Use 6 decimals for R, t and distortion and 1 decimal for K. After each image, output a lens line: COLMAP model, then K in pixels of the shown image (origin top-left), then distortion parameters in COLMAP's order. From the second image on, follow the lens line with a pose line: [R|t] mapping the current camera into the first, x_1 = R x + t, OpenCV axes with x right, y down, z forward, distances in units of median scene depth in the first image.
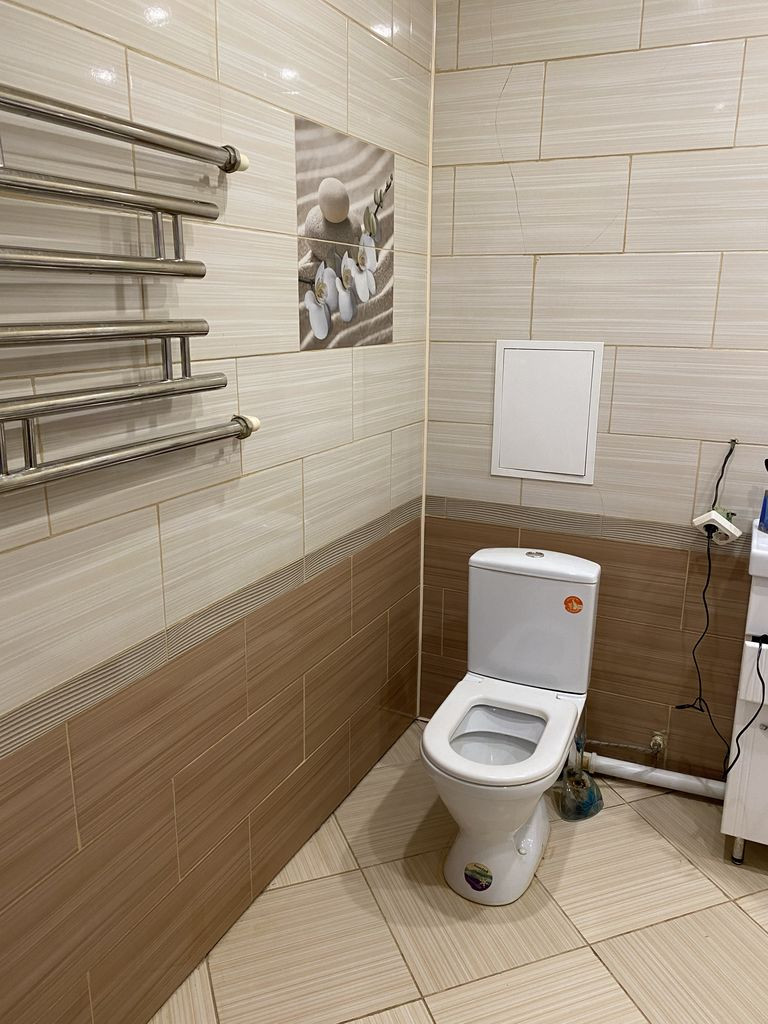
lens RADIAL K [[782.6, 0, 386.5], [0, 782.6, 509.4], [0, 0, 1]] dist [0.045457, -0.057811]
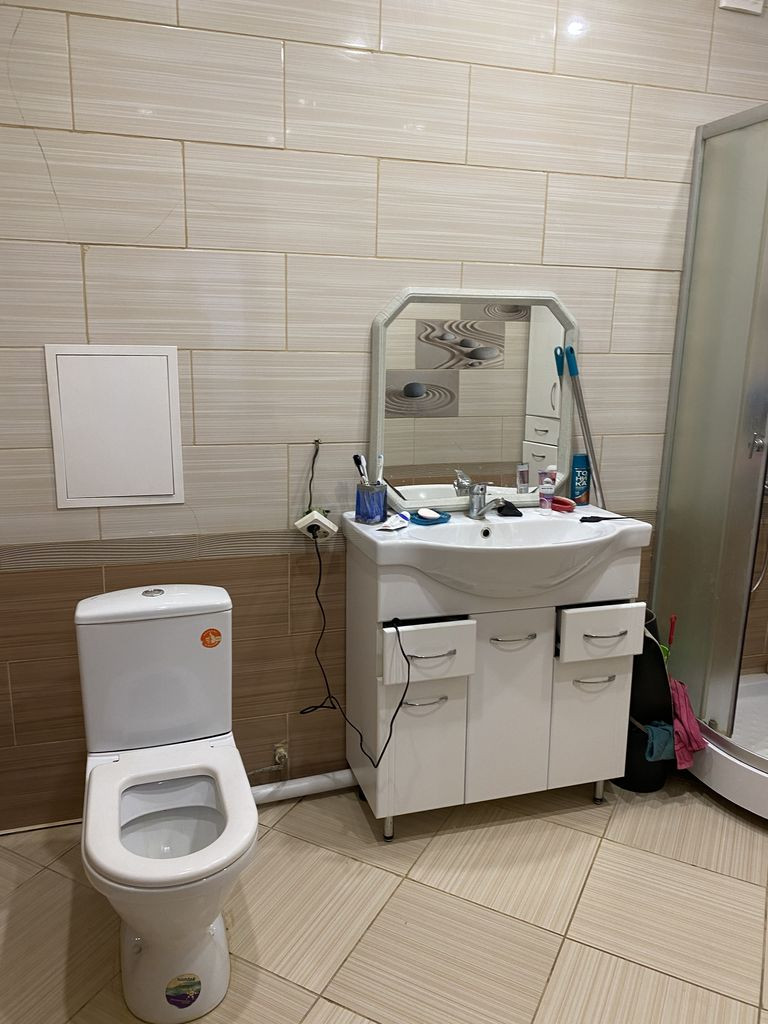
lens RADIAL K [[782.6, 0, 378.8], [0, 782.6, 507.2], [0, 0, 1]] dist [0.045457, -0.057811]
pose [[0.744907, -0.147808, 0.650589, -0.172136], [0.158823, 0.986402, 0.042254, -0.031488], [-0.647988, 0.071853, 0.758253, 0.181483]]
